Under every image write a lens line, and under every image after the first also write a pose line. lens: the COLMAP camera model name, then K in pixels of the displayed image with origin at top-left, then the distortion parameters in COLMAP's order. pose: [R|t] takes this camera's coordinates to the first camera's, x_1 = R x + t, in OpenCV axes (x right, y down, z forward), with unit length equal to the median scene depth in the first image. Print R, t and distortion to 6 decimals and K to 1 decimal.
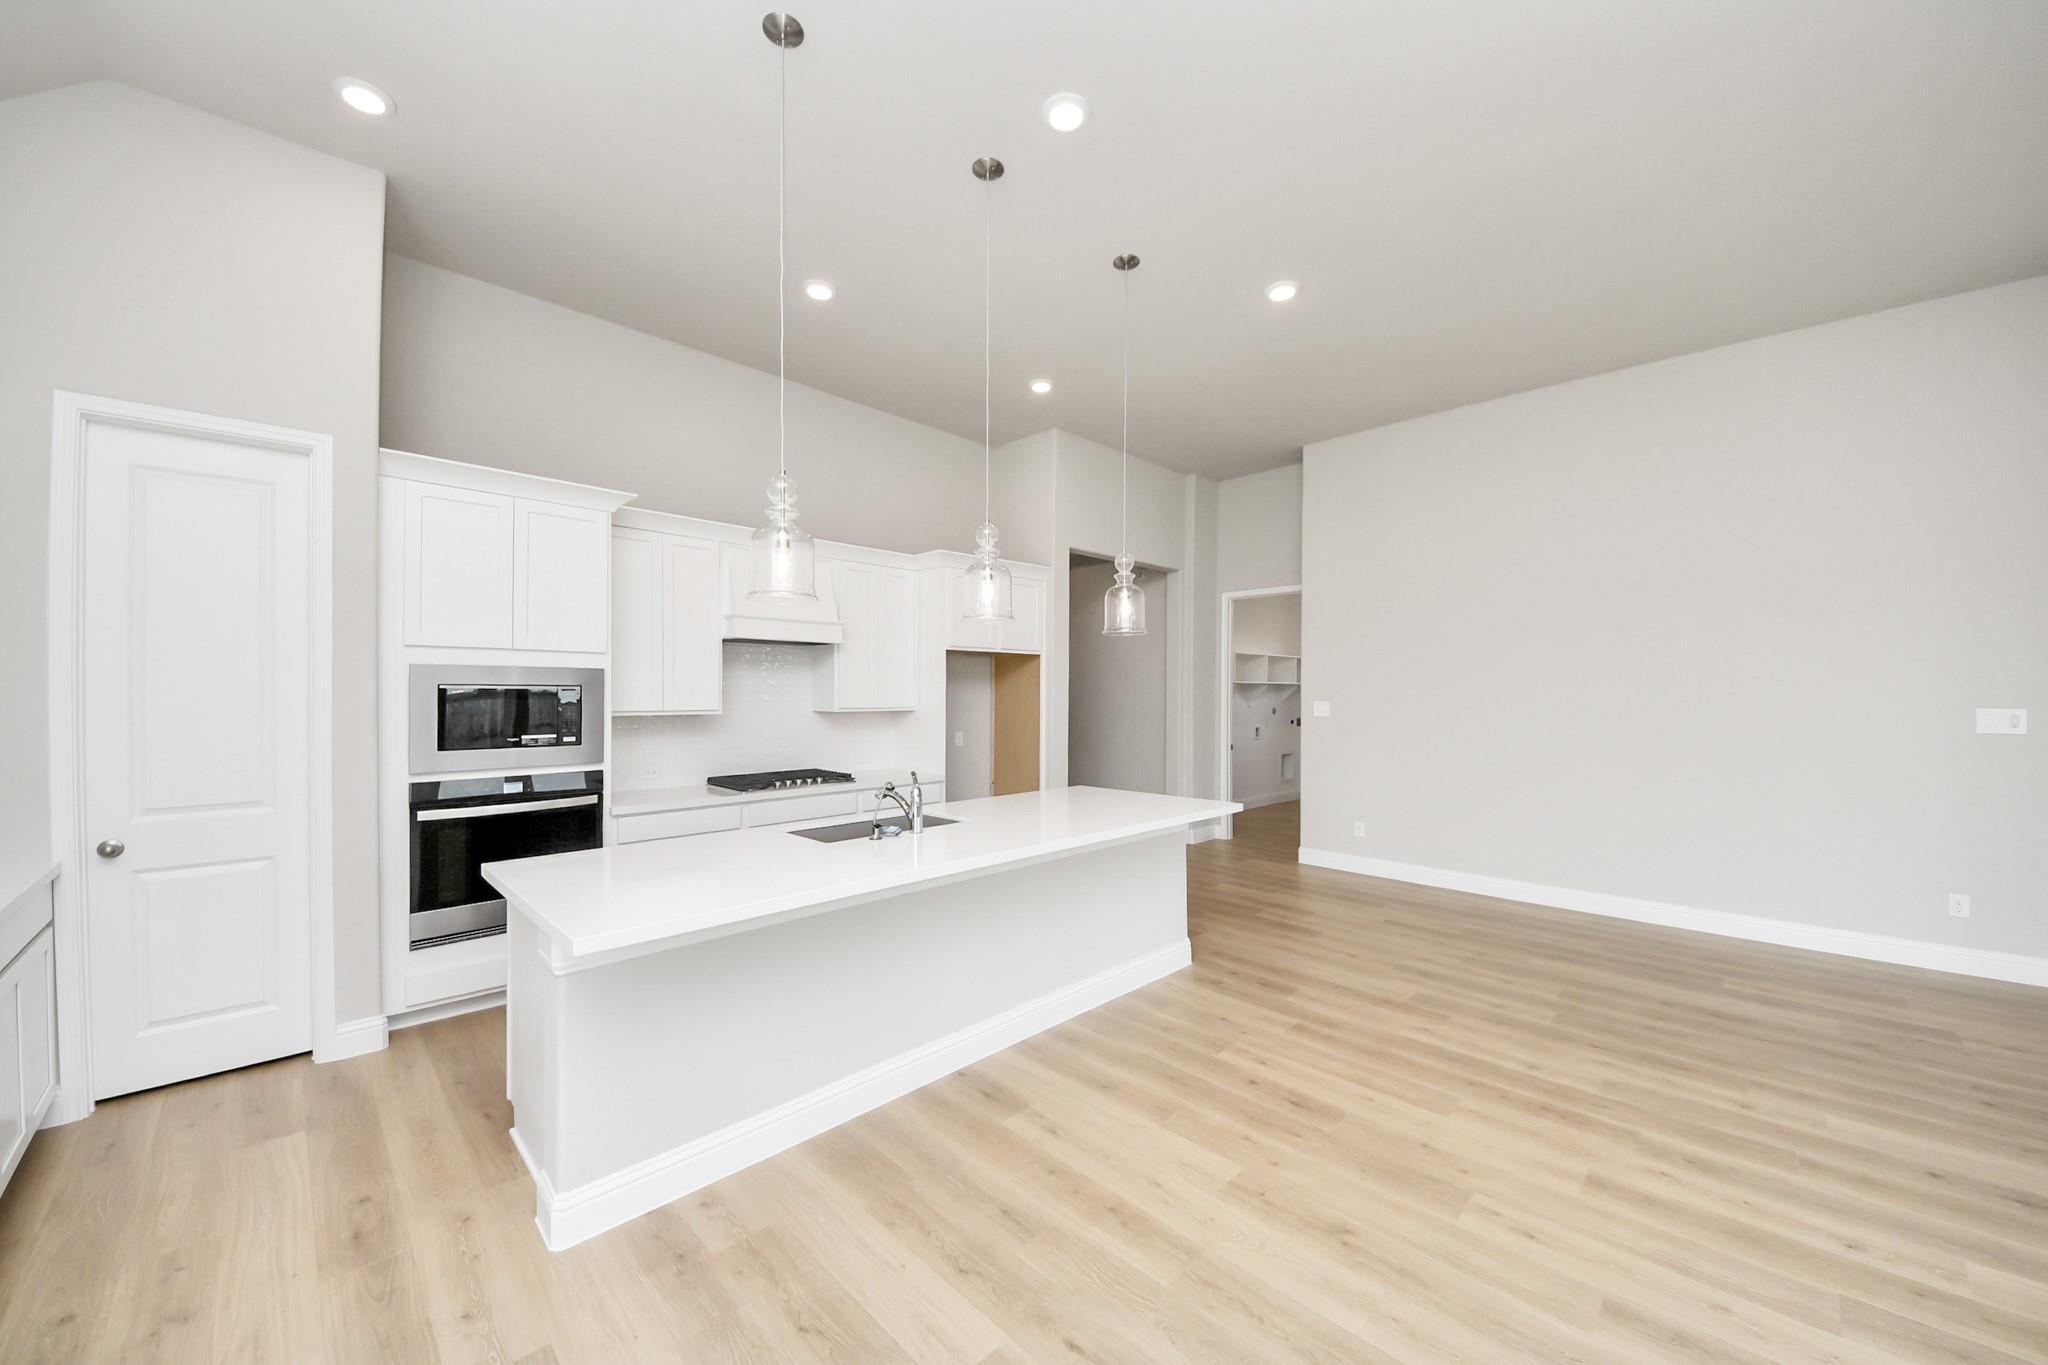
lens RADIAL K [[739.4, 0, 1024.0], [0, 739.4, 693.7], [0, 0, 1]] dist [0.025837, -0.016429]
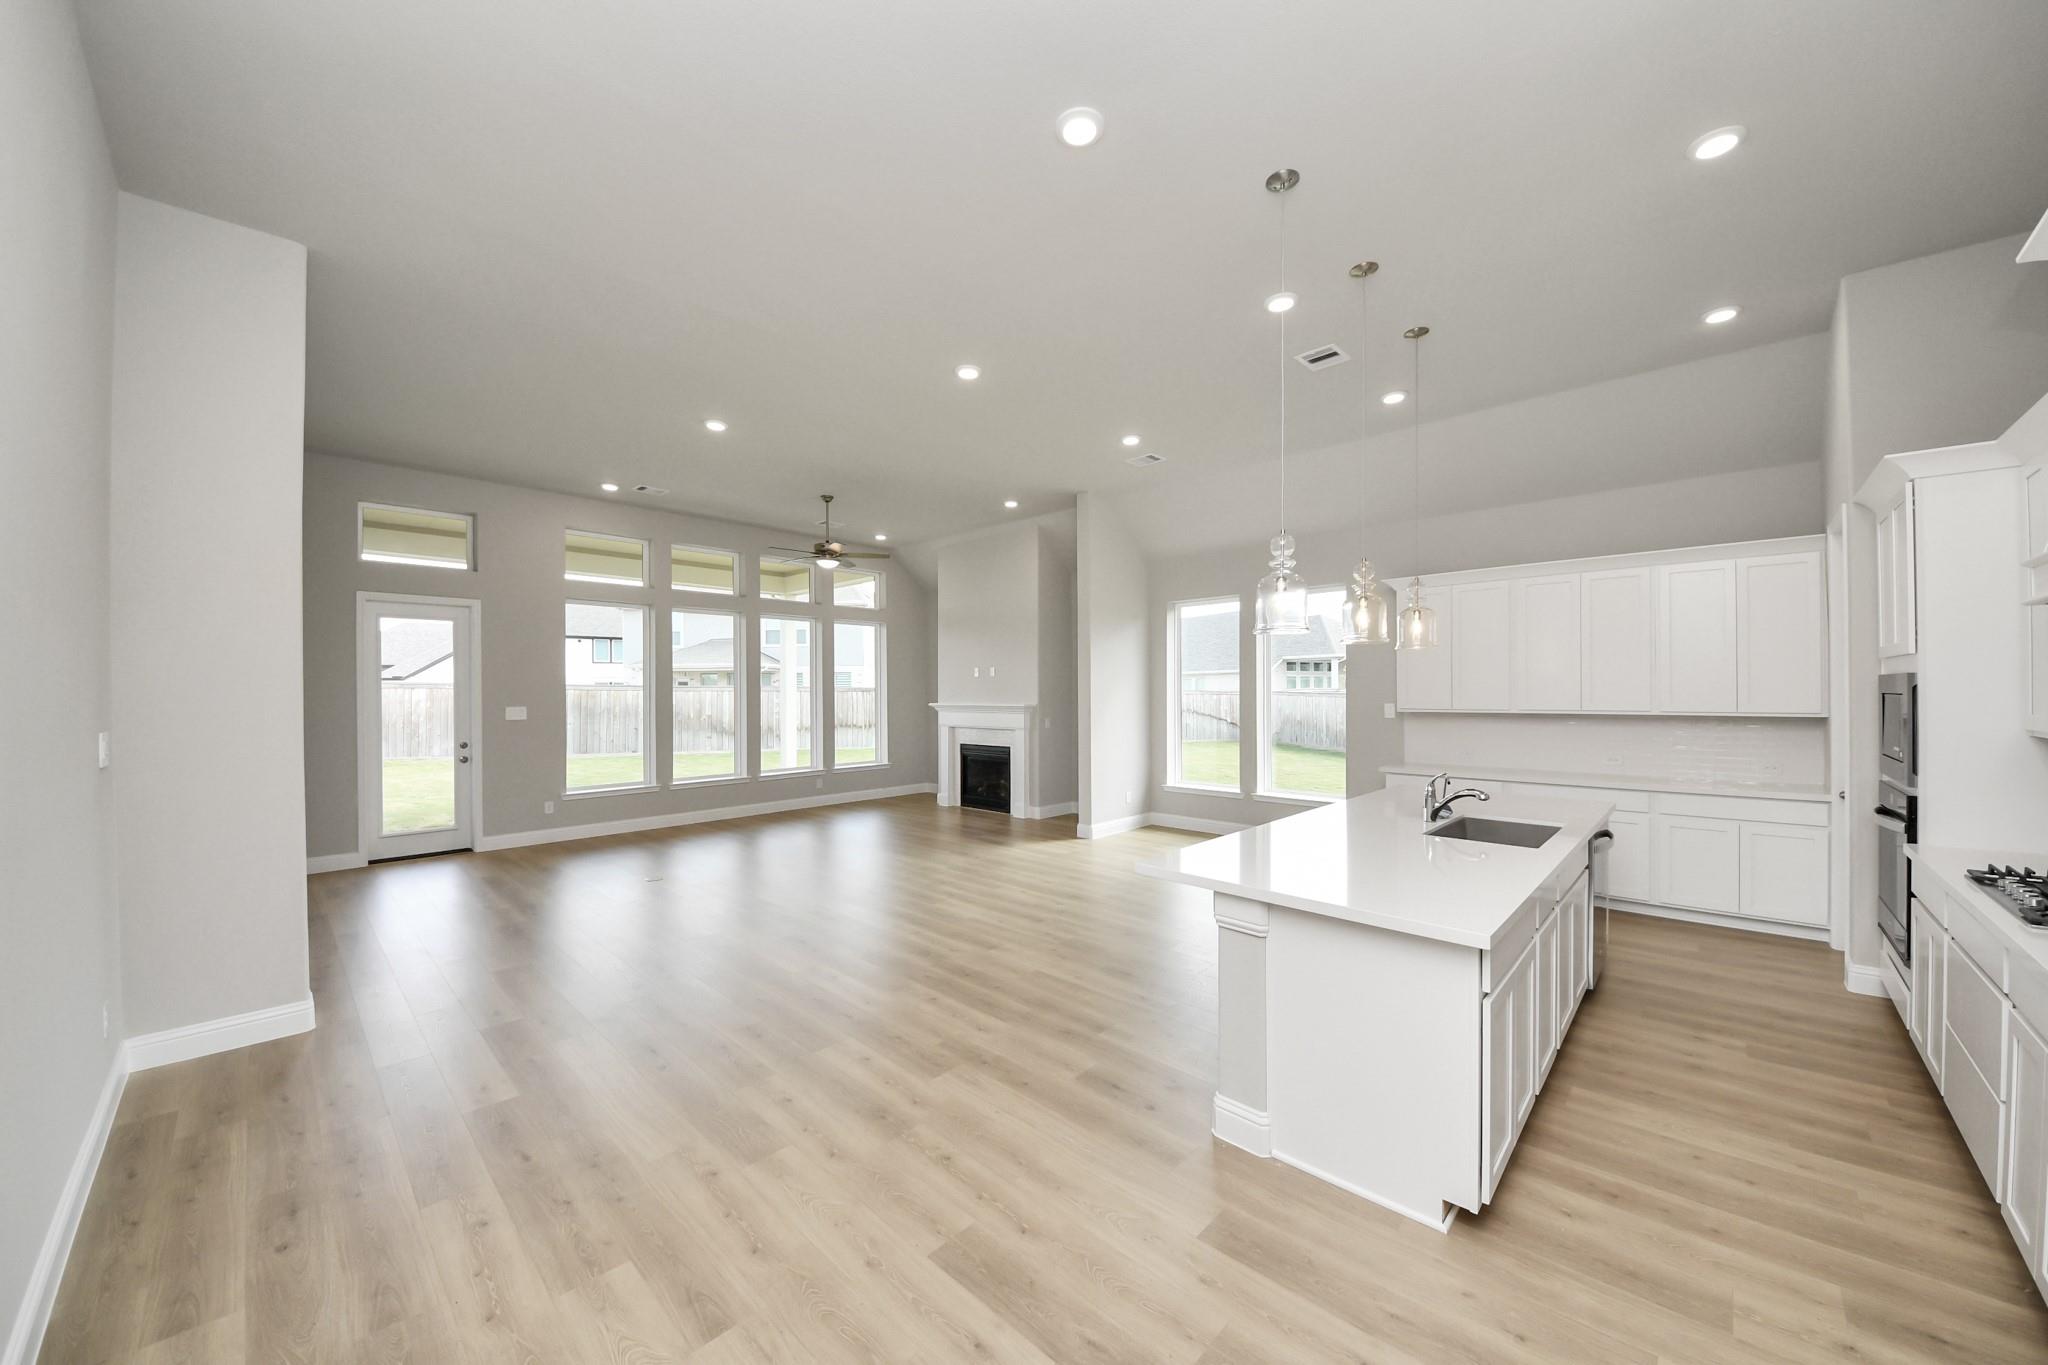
lens RADIAL K [[720.1, 0, 1017.6], [0, 720.1, 688.1], [0, 0, 1]] dist [0.016384, -0.015111]
pose [[-0.999603, 0.004233, -0.027844, 0.459642], [0.004338, 0.999984, -0.003740, -0.019394], [0.027828, -0.003859, -0.999605, 1.805605]]
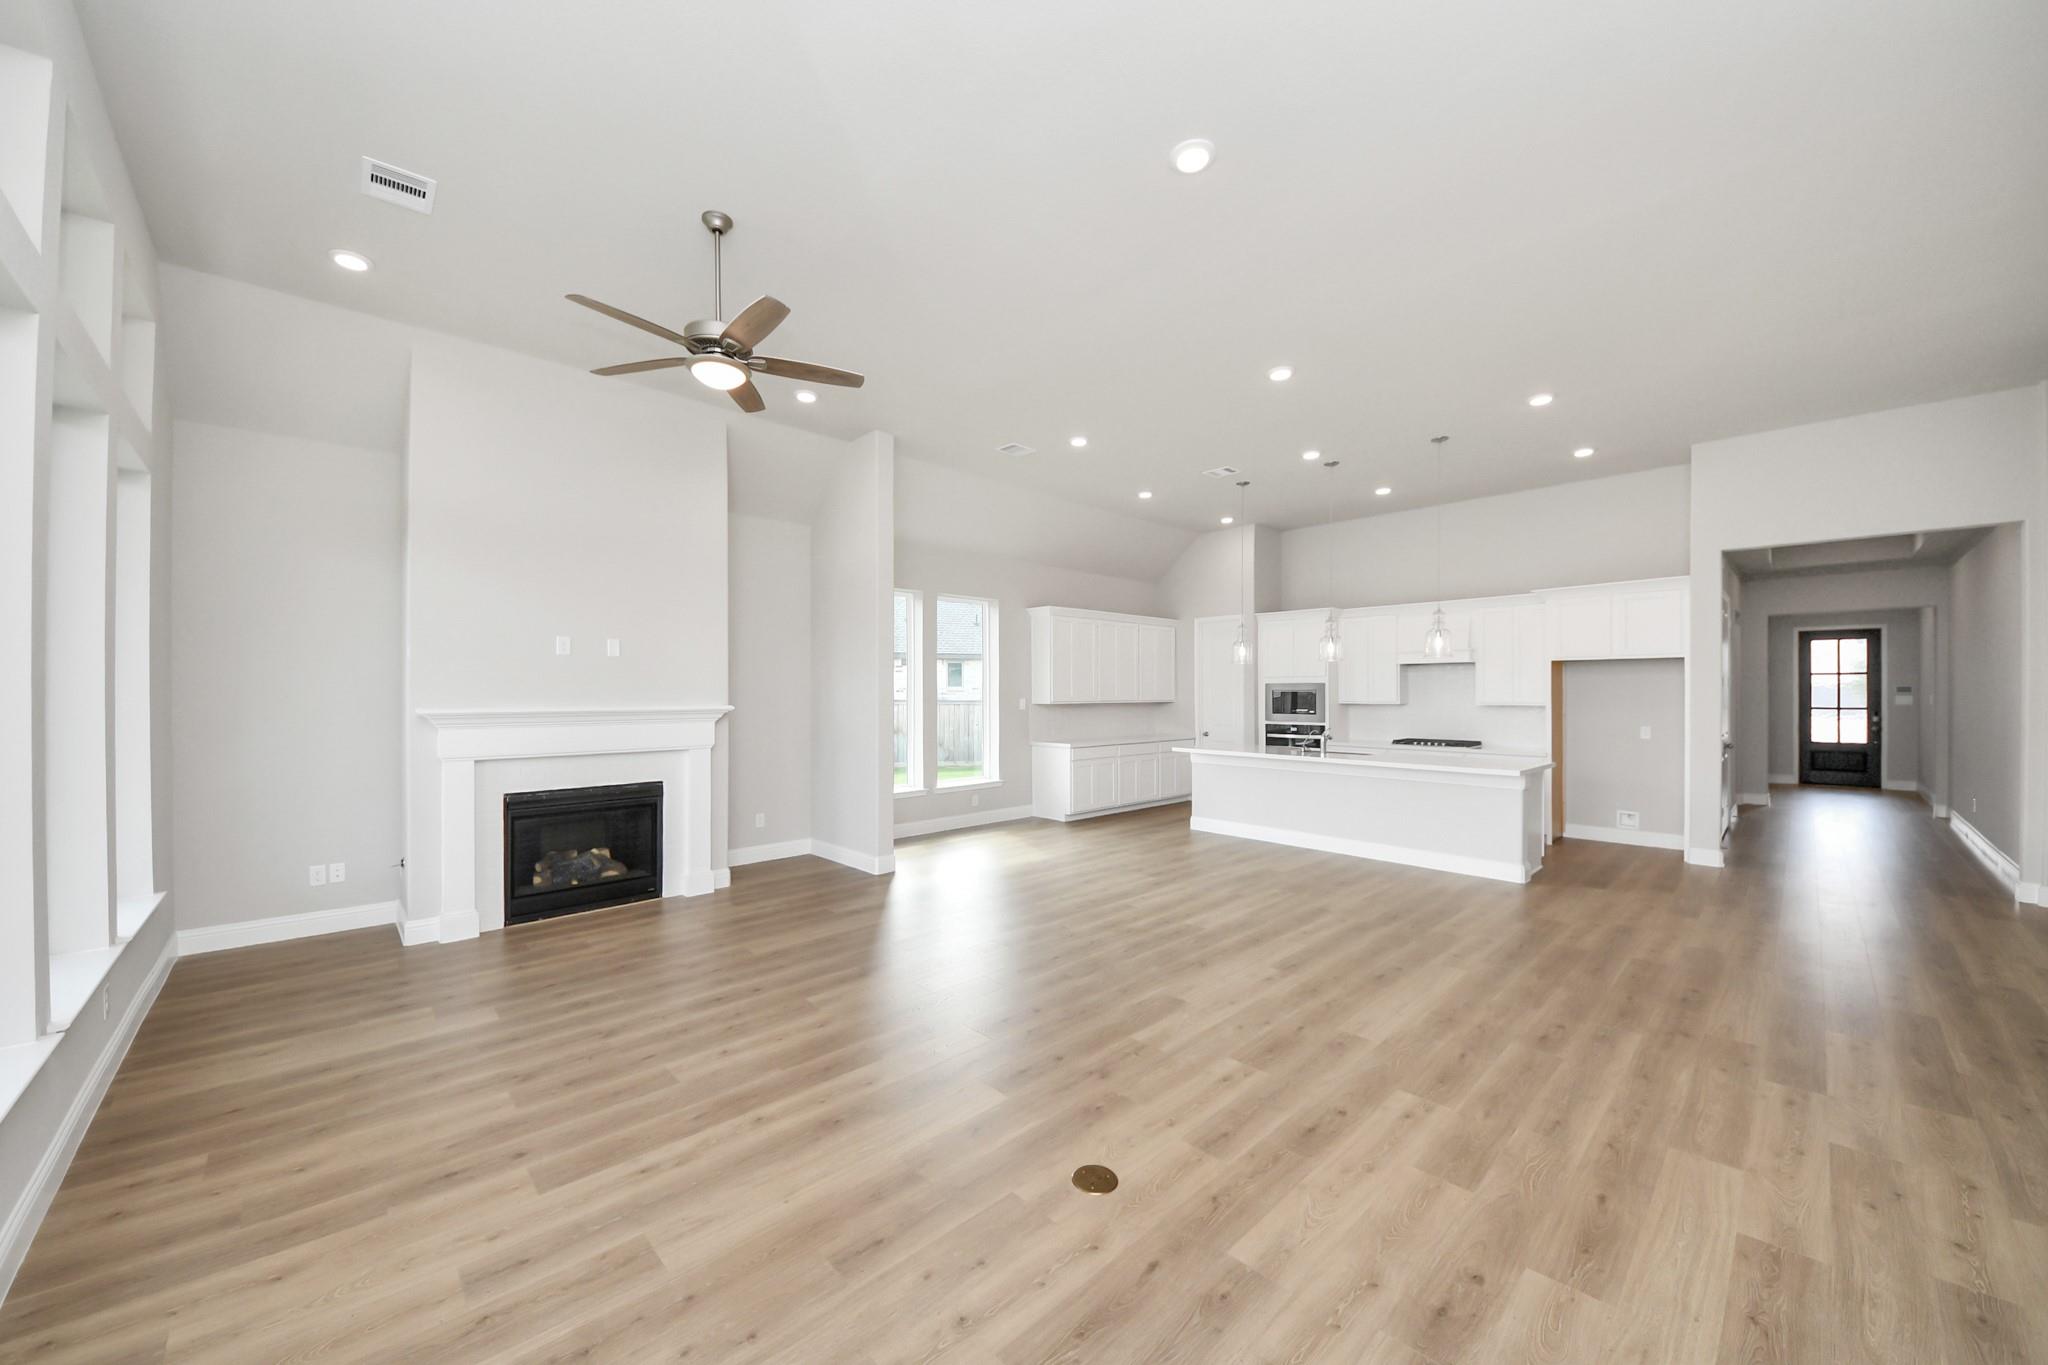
lens RADIAL K [[720.1, 0, 1017.6], [0, 720.1, 688.1], [0, 0, 1]] dist [0.016384, -0.015111]
pose [[-0.022030, -0.006150, -0.999738, 1.838079], [-0.001583, 0.999980, -0.006116, -0.001781], [0.999756, 0.001448, -0.022040, 0.072429]]
